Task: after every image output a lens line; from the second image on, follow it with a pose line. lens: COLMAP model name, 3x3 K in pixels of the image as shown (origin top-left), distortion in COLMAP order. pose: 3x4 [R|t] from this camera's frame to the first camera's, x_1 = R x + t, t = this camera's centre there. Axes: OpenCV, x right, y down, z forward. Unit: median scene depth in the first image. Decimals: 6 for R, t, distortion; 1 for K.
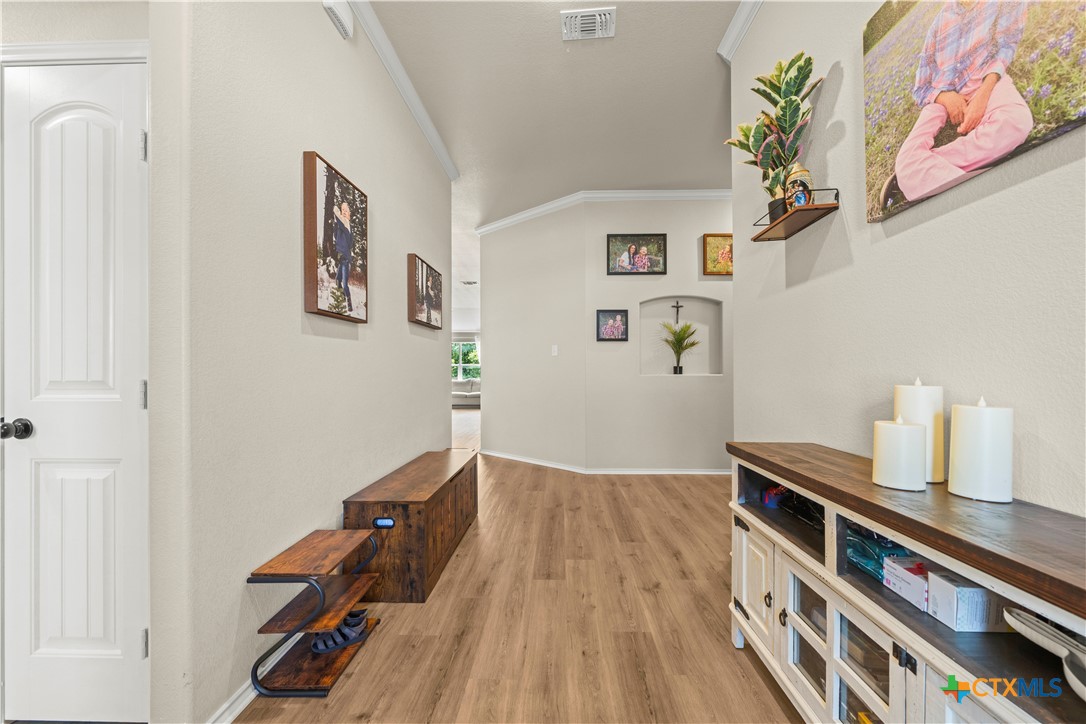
lens RADIAL K [[426.8, 0, 548.7], [0, 426.8, 366.2], [0, 0, 1]] dist [0.000596, -0.000147]
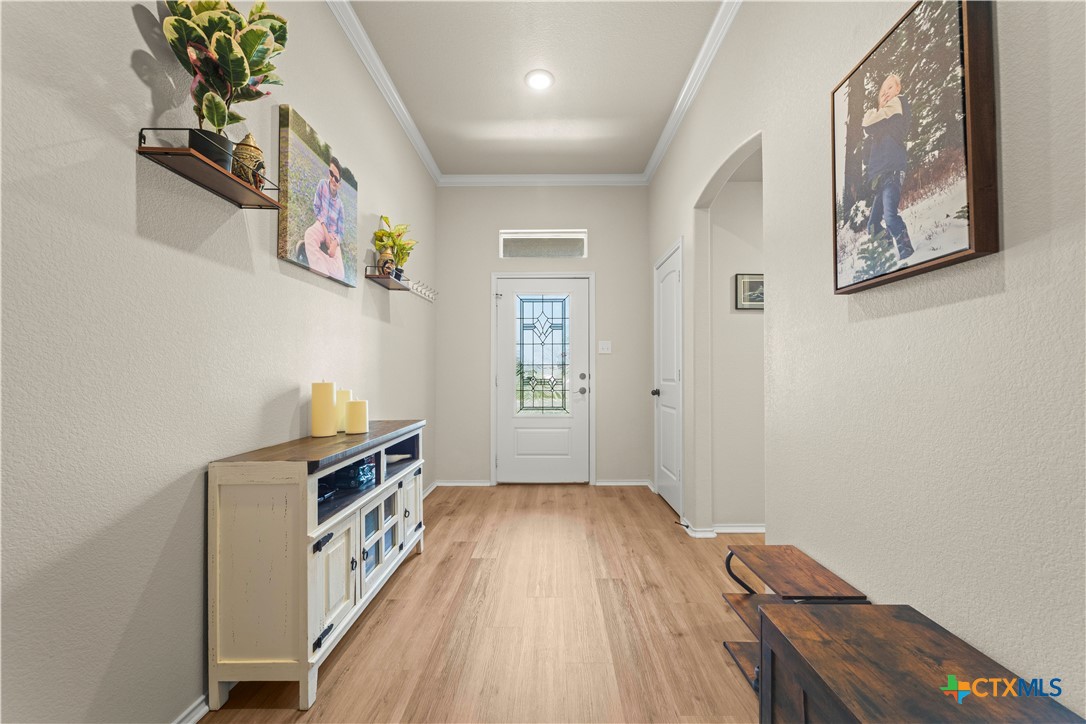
lens RADIAL K [[426.8, 0, 548.7], [0, 426.8, 366.2], [0, 0, 1]] dist [0.000596, -0.000147]
pose [[-0.999801, 0.003031, -0.019706, -0.008255], [0.003645, 0.999505, -0.031233, 0.024265], [0.019601, -0.031299, -0.999318, 1.677704]]
